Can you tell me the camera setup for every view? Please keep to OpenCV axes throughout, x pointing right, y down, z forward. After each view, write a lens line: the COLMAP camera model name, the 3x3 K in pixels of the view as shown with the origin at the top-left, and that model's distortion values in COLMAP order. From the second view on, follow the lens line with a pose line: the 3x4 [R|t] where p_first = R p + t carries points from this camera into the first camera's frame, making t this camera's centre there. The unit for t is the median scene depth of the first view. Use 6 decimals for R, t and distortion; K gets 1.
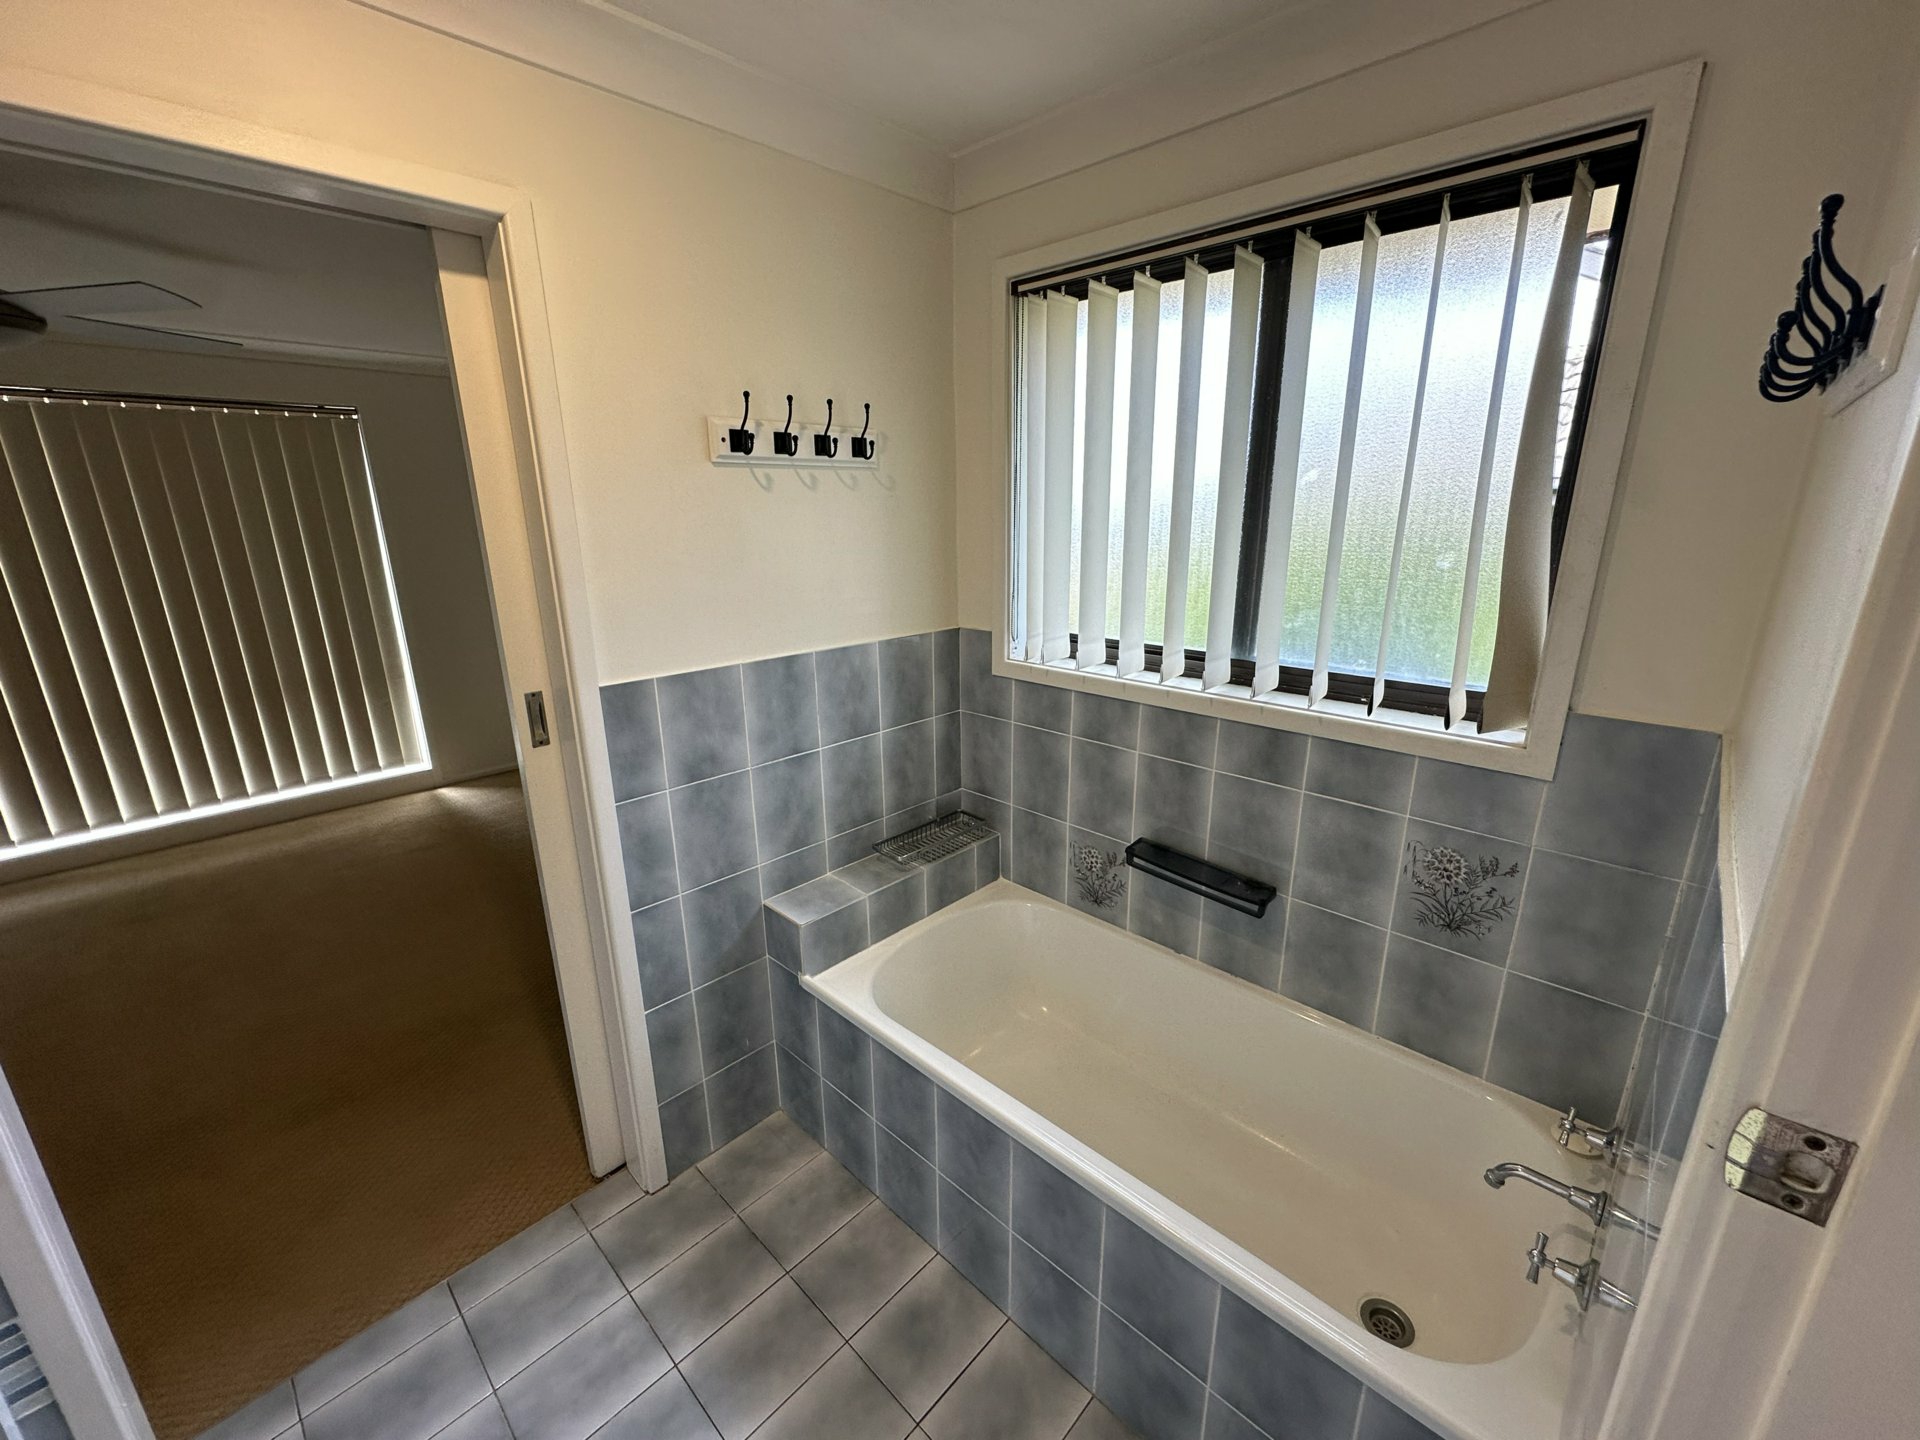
lens RADIAL K [[763.6, 0, 959.2], [0, 763.6, 718.4], [0, 0, 1]] dist [-0.001529, 0.000073]
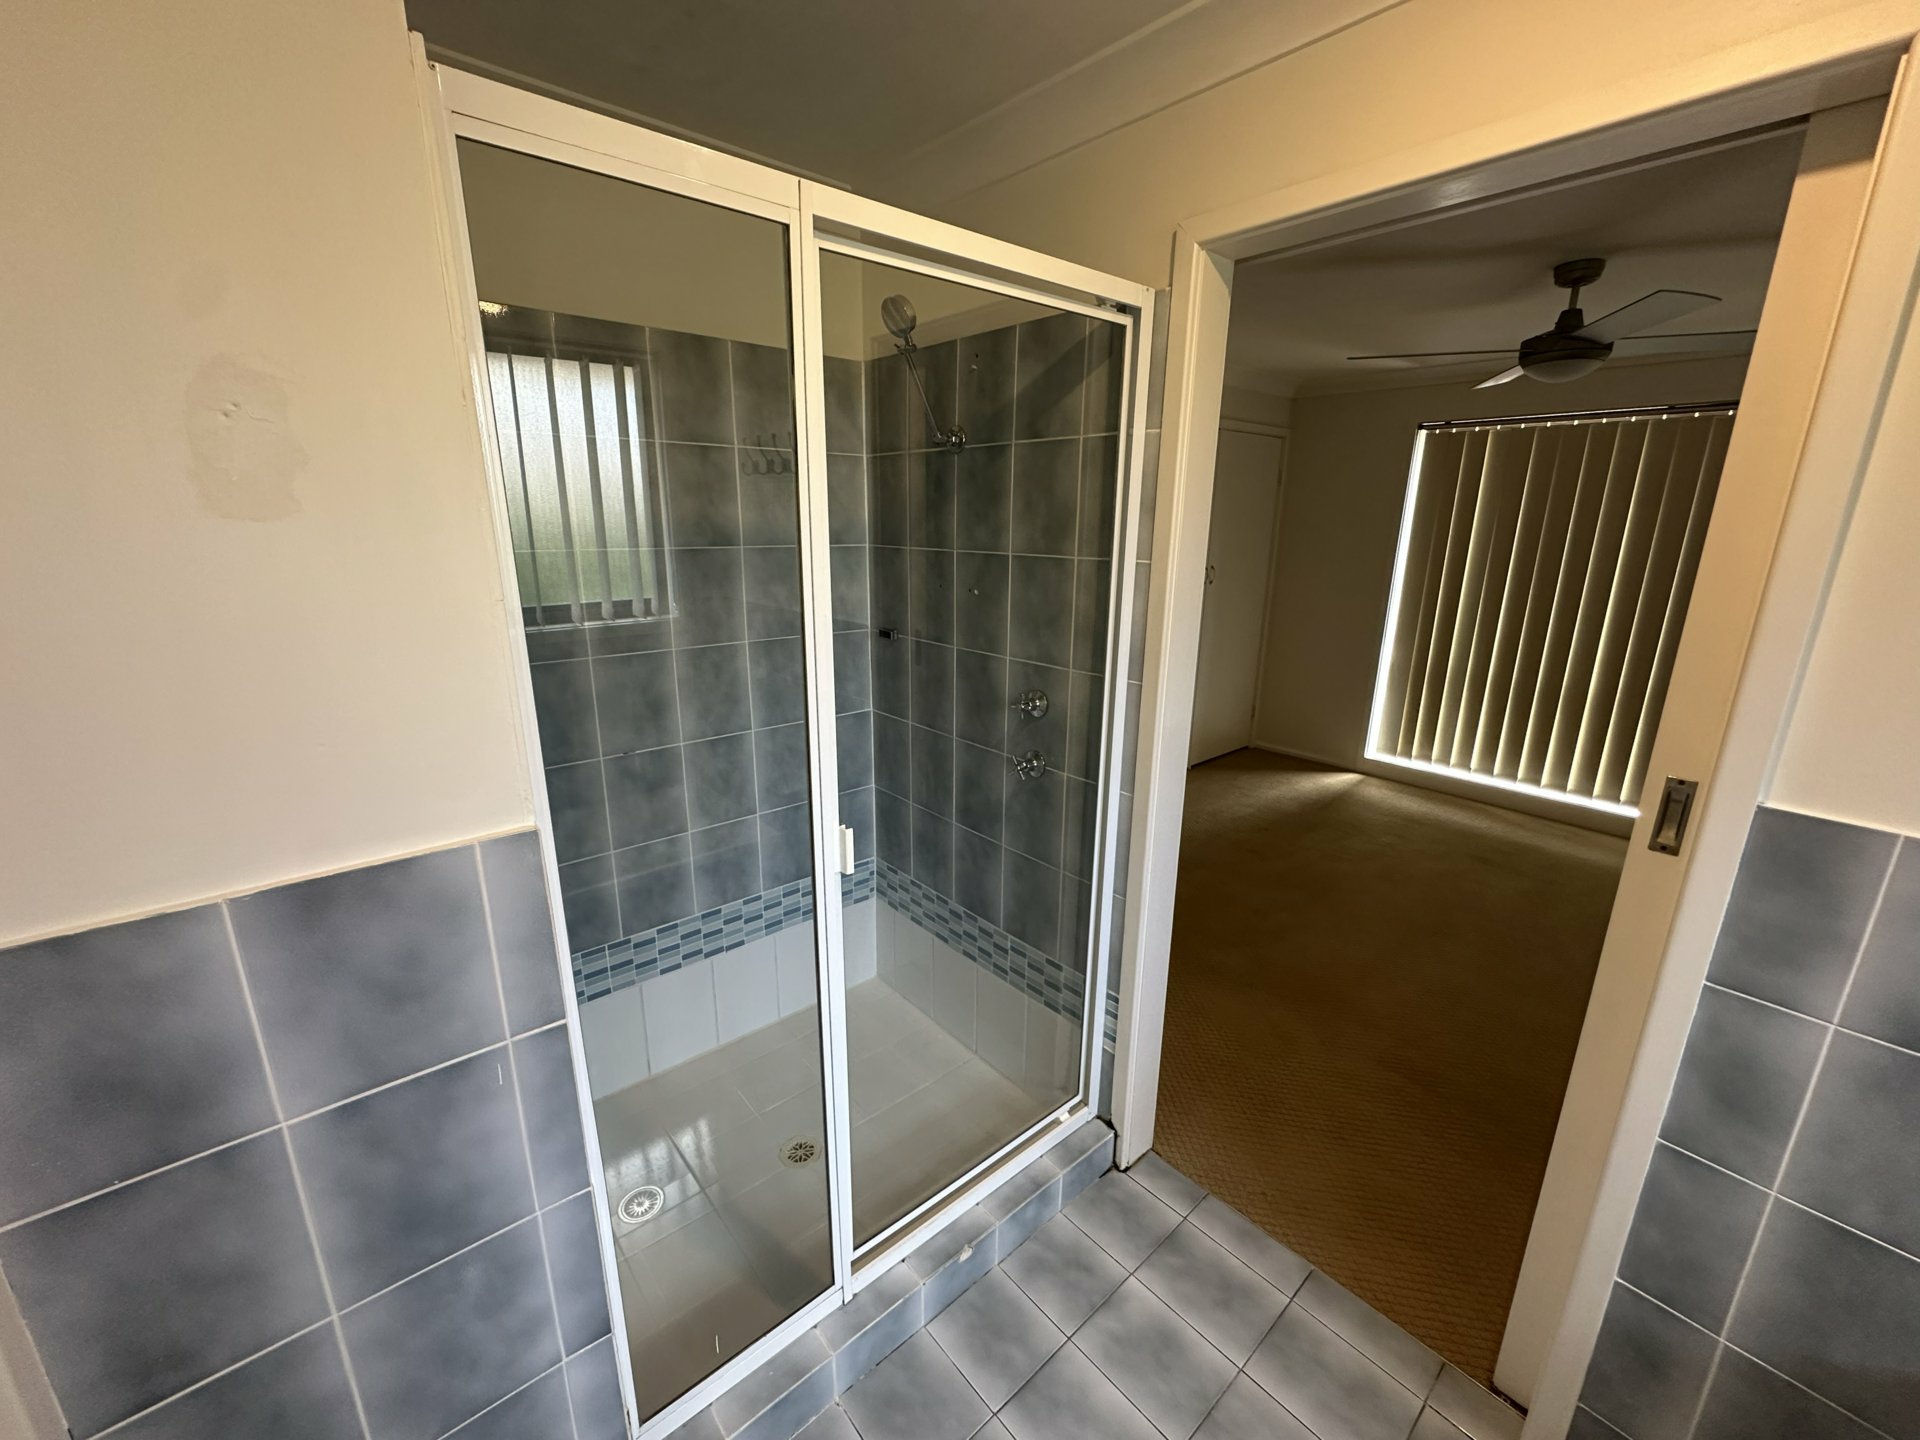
lens RADIAL K [[763.6, 0, 957.0], [0, 763.6, 720.2], [0, 0, 1]] dist [-0.001529, 0.000073]
pose [[-0.090704, 0.267879, -0.959173, 0.146586], [-0.274909, 0.918985, 0.282652, -0.090096], [0.957182, 0.289323, -0.009713, 0.321251]]
